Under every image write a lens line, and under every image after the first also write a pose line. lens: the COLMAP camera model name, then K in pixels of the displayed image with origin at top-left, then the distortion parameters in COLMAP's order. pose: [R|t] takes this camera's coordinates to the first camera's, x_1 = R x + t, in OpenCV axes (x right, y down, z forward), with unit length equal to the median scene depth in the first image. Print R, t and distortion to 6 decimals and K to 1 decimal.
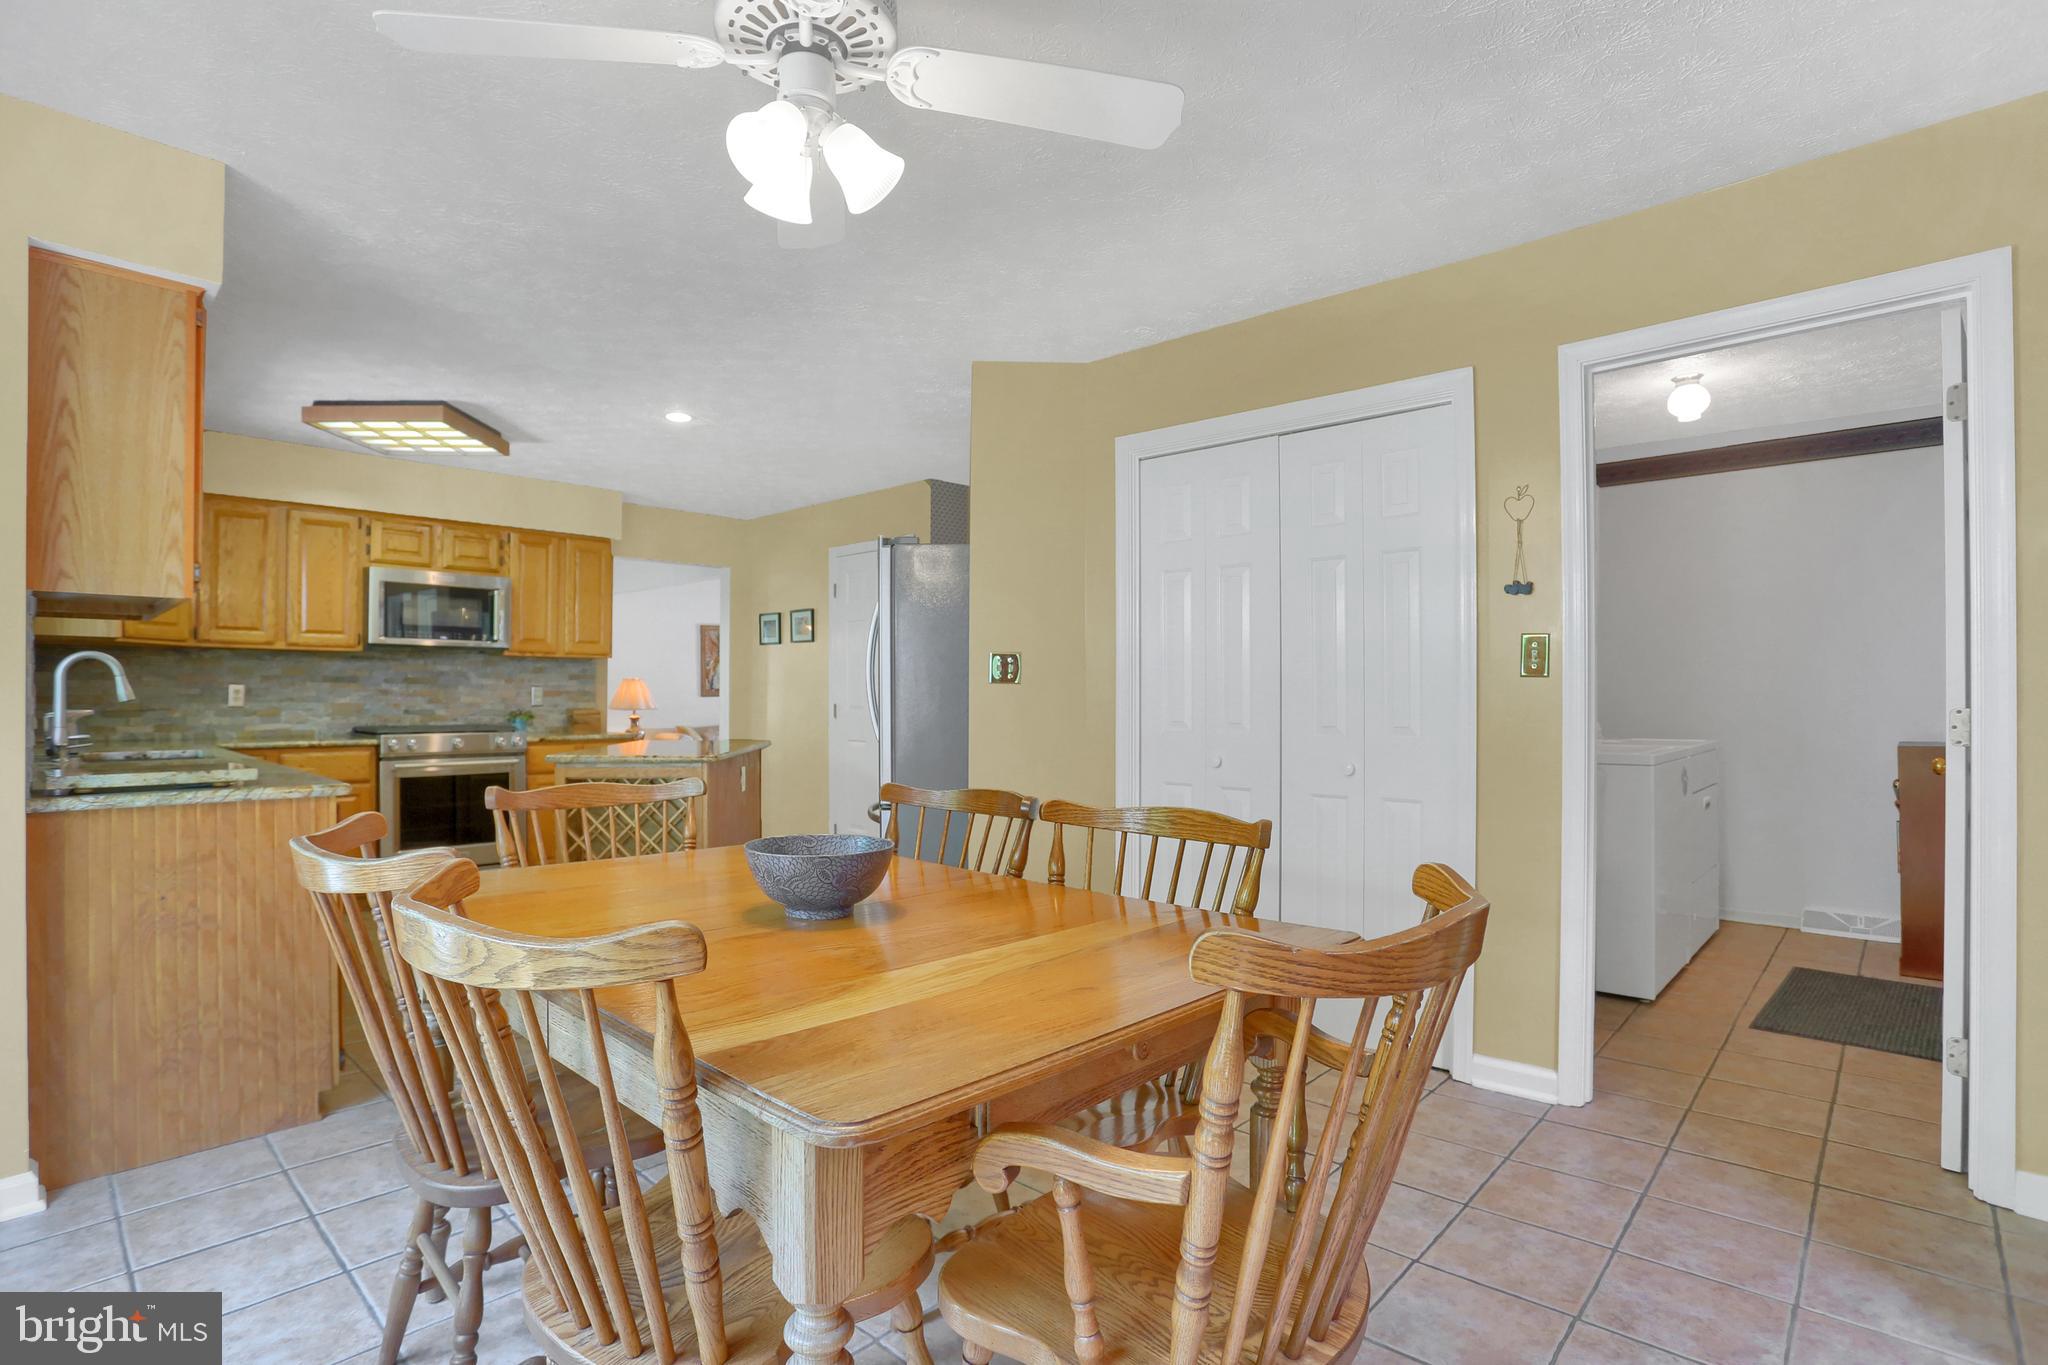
lens RADIAL K [[987.0, 0, 1013.4], [0, 987.0, 683.1], [0, 0, 1]] dist [-0.046678, 0.000307]
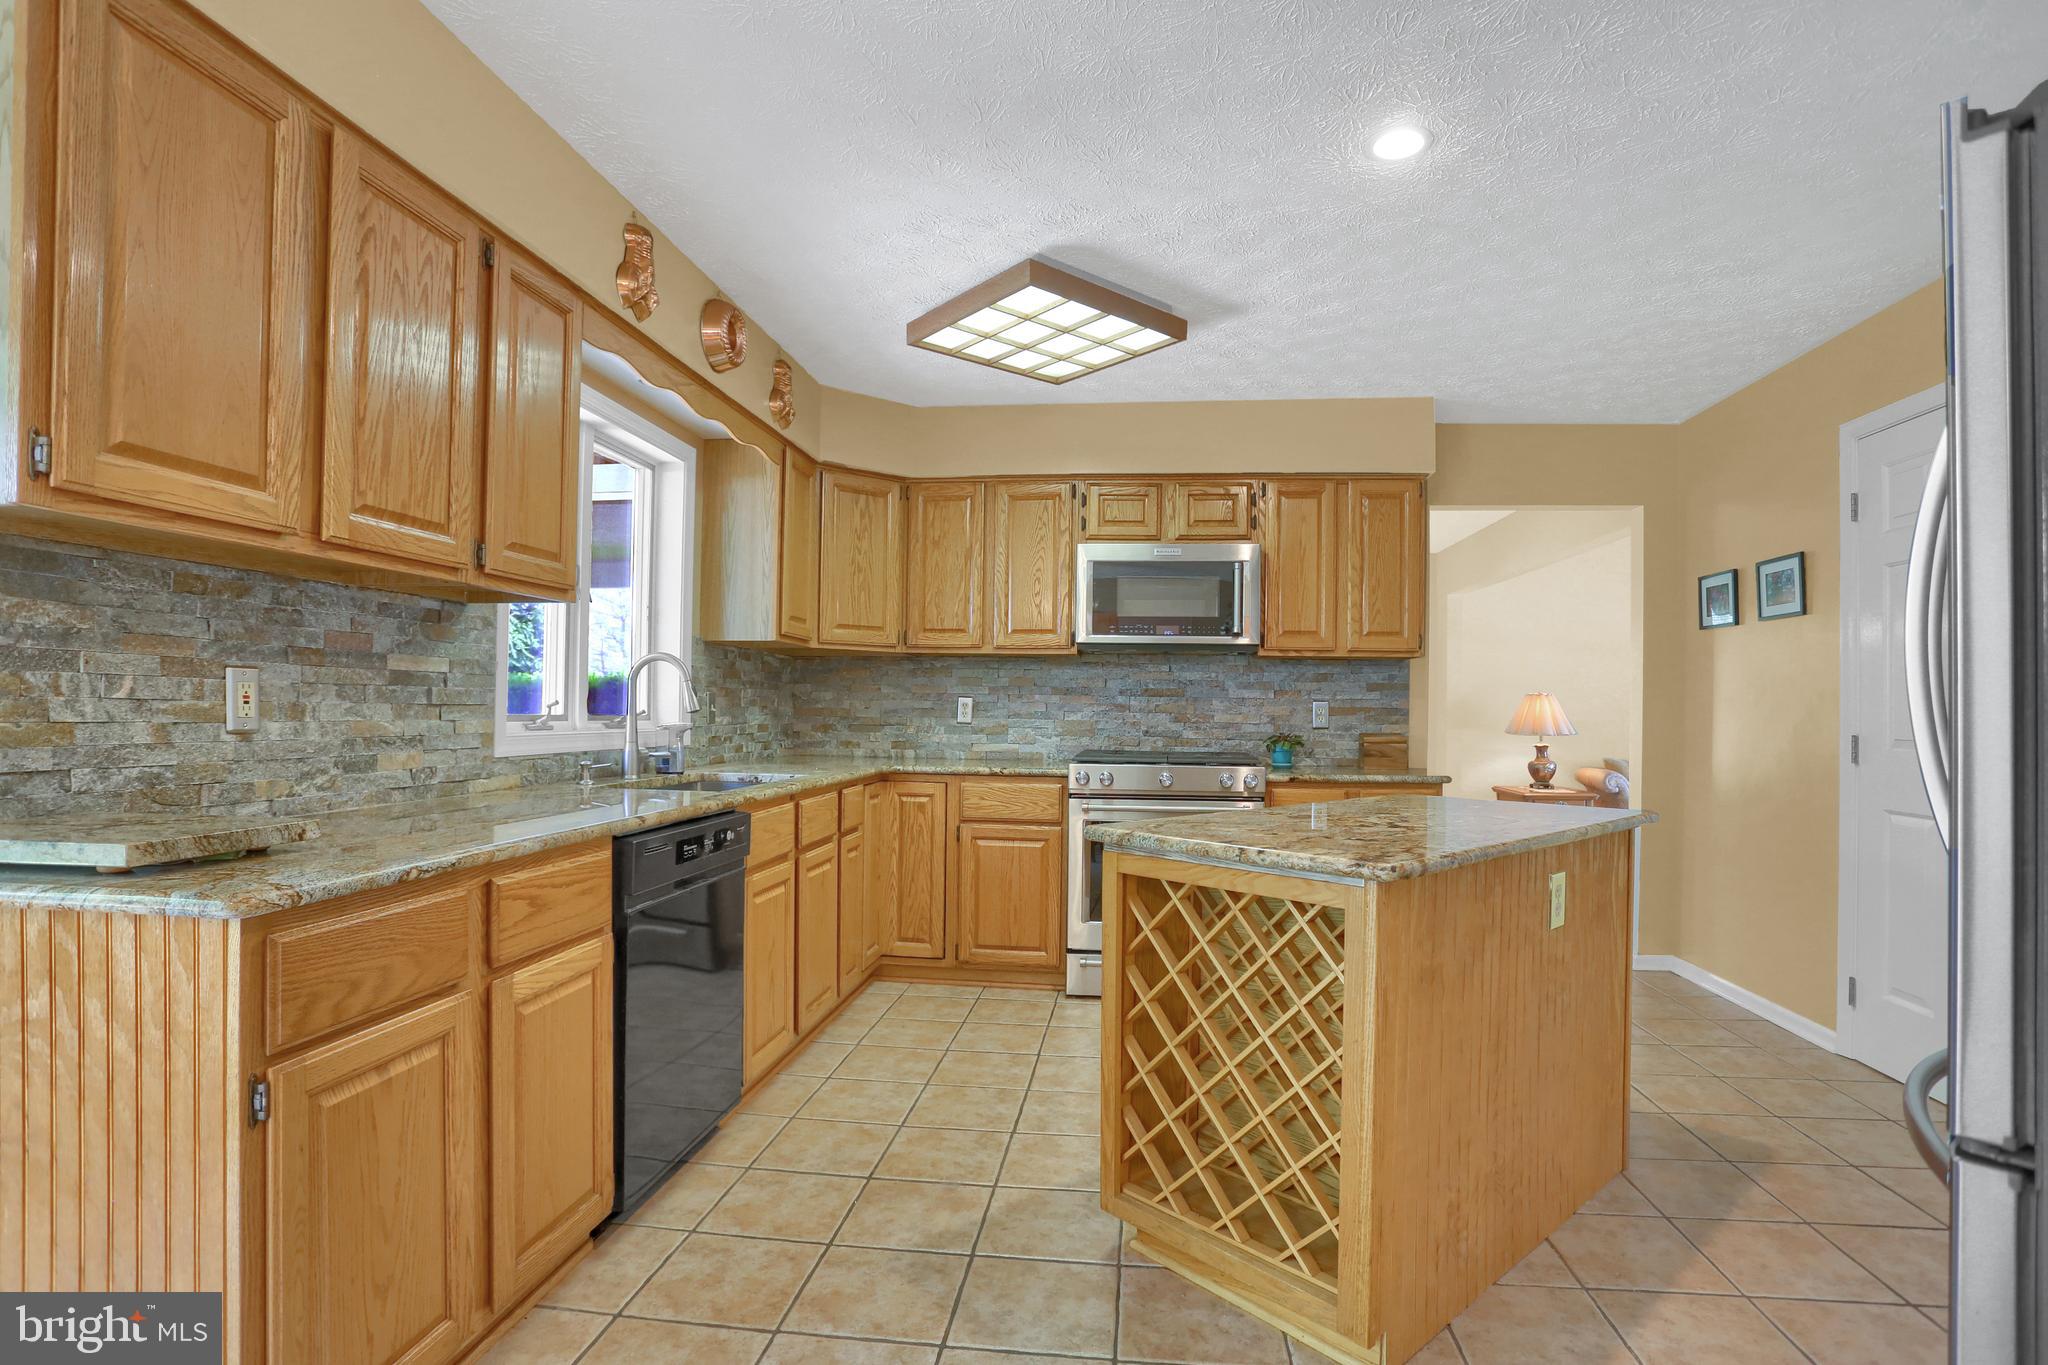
lens RADIAL K [[985.6, 0, 1036.8], [0, 985.6, 695.0], [0, 0, 1]] dist [-0.041872, 0.000973]
pose [[0.594414, -0.004511, -0.804147, -0.050825], [-0.001745, 0.999975, -0.006899, 0.005267], [0.804157, 0.005505, 0.594391, 0.490915]]
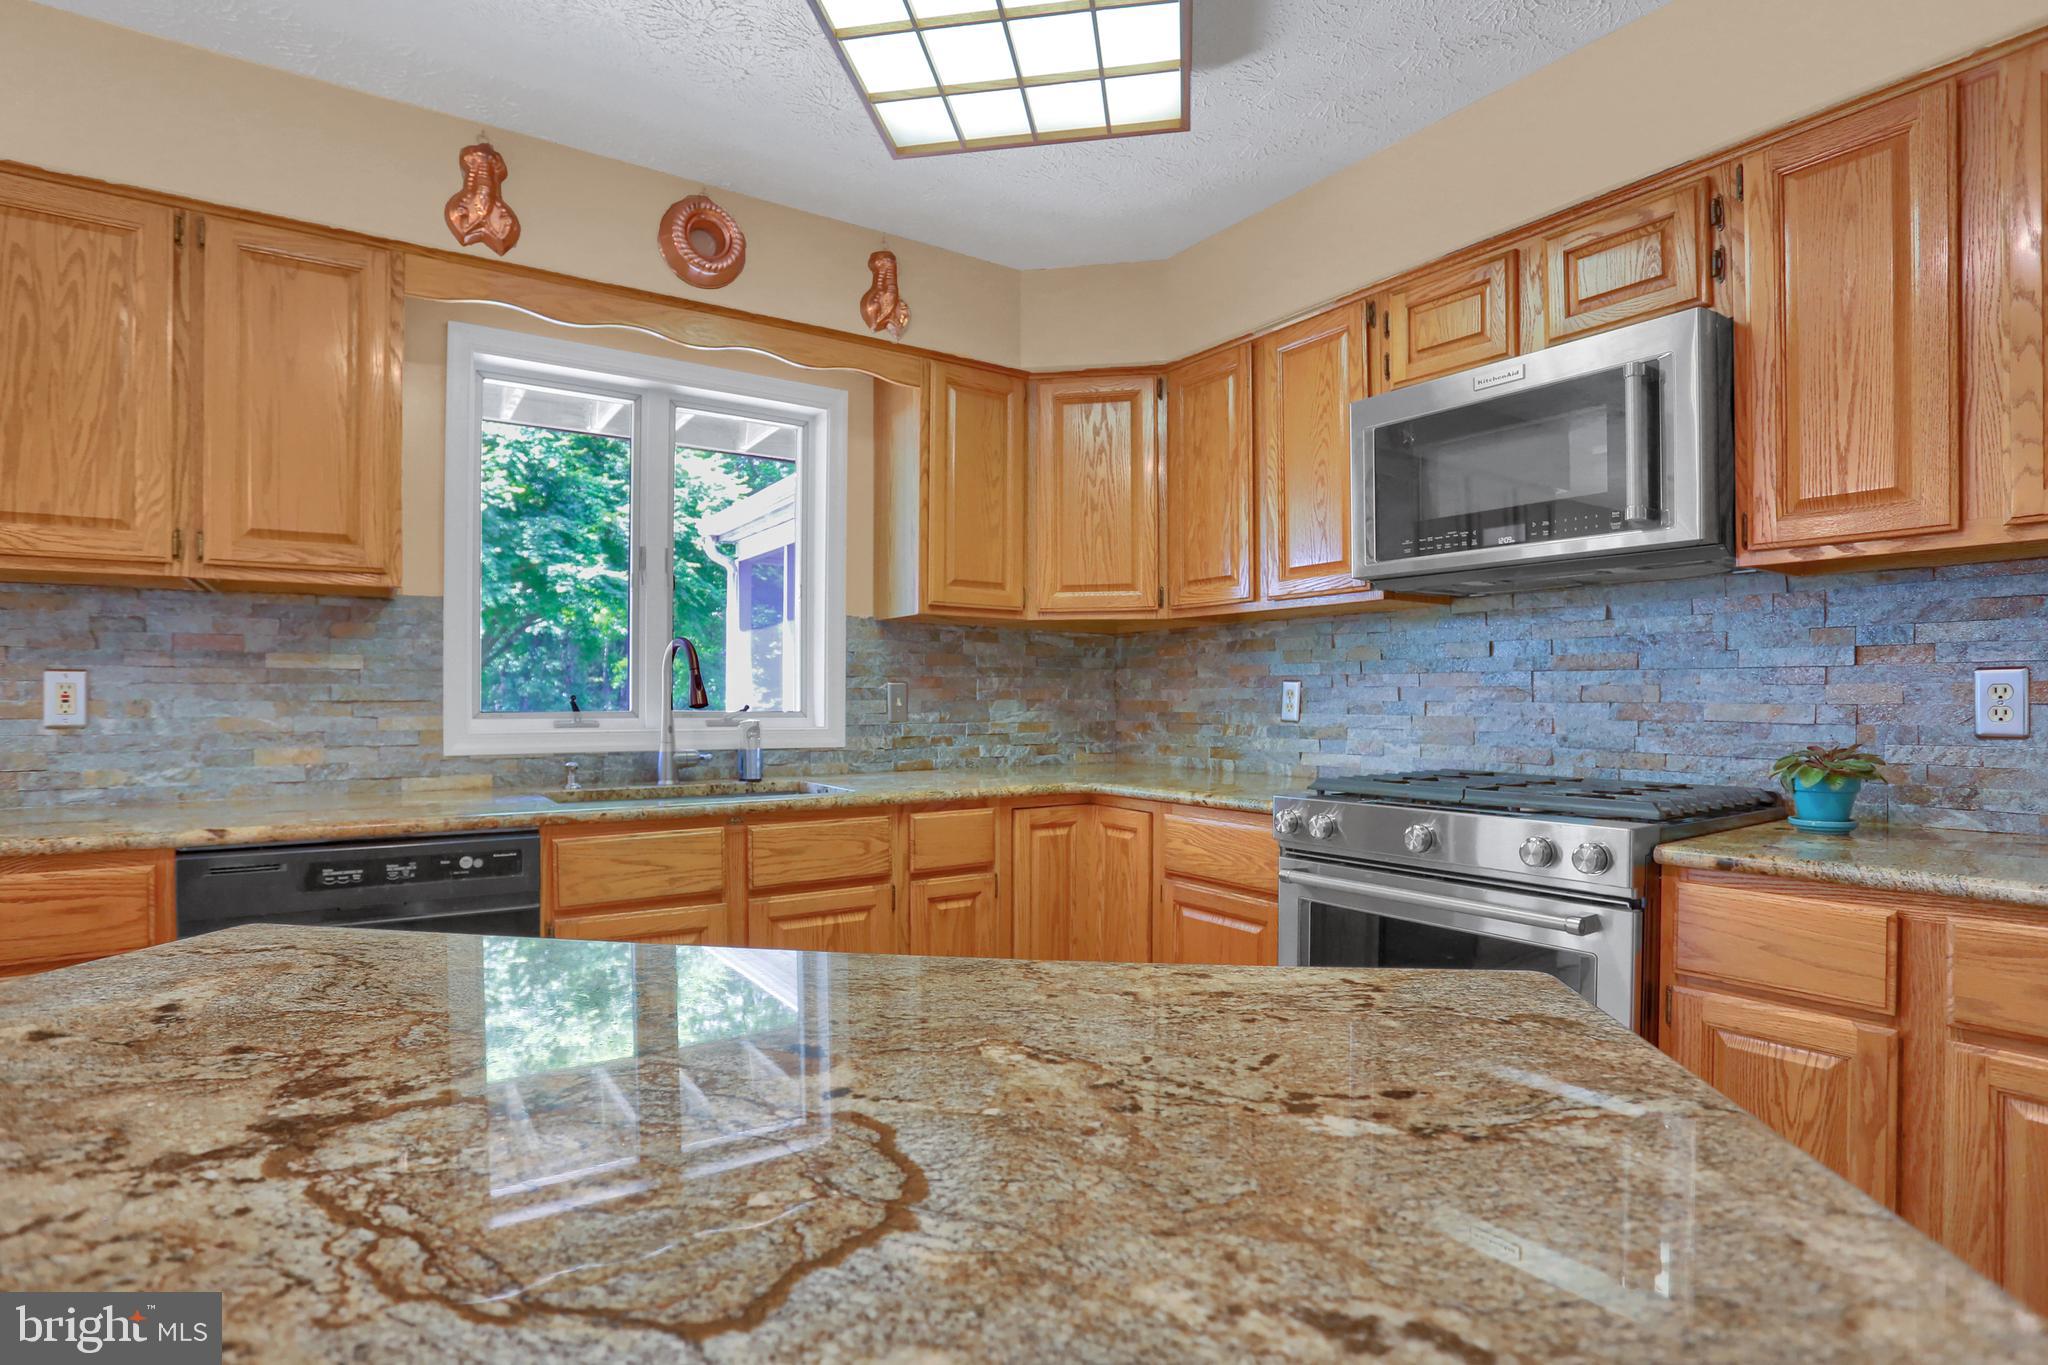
lens RADIAL K [[1021.7, 0, 1050.3], [0, 1021.7, 700.2], [0, 0, 1]] dist [-0.057618, 0.017504]
pose [[-0.208393, -0.000669, -0.978045, -0.185989], [0.013013, 0.999909, -0.003456, 0.012191], [0.977959, -0.013447, -0.208365, 0.930771]]
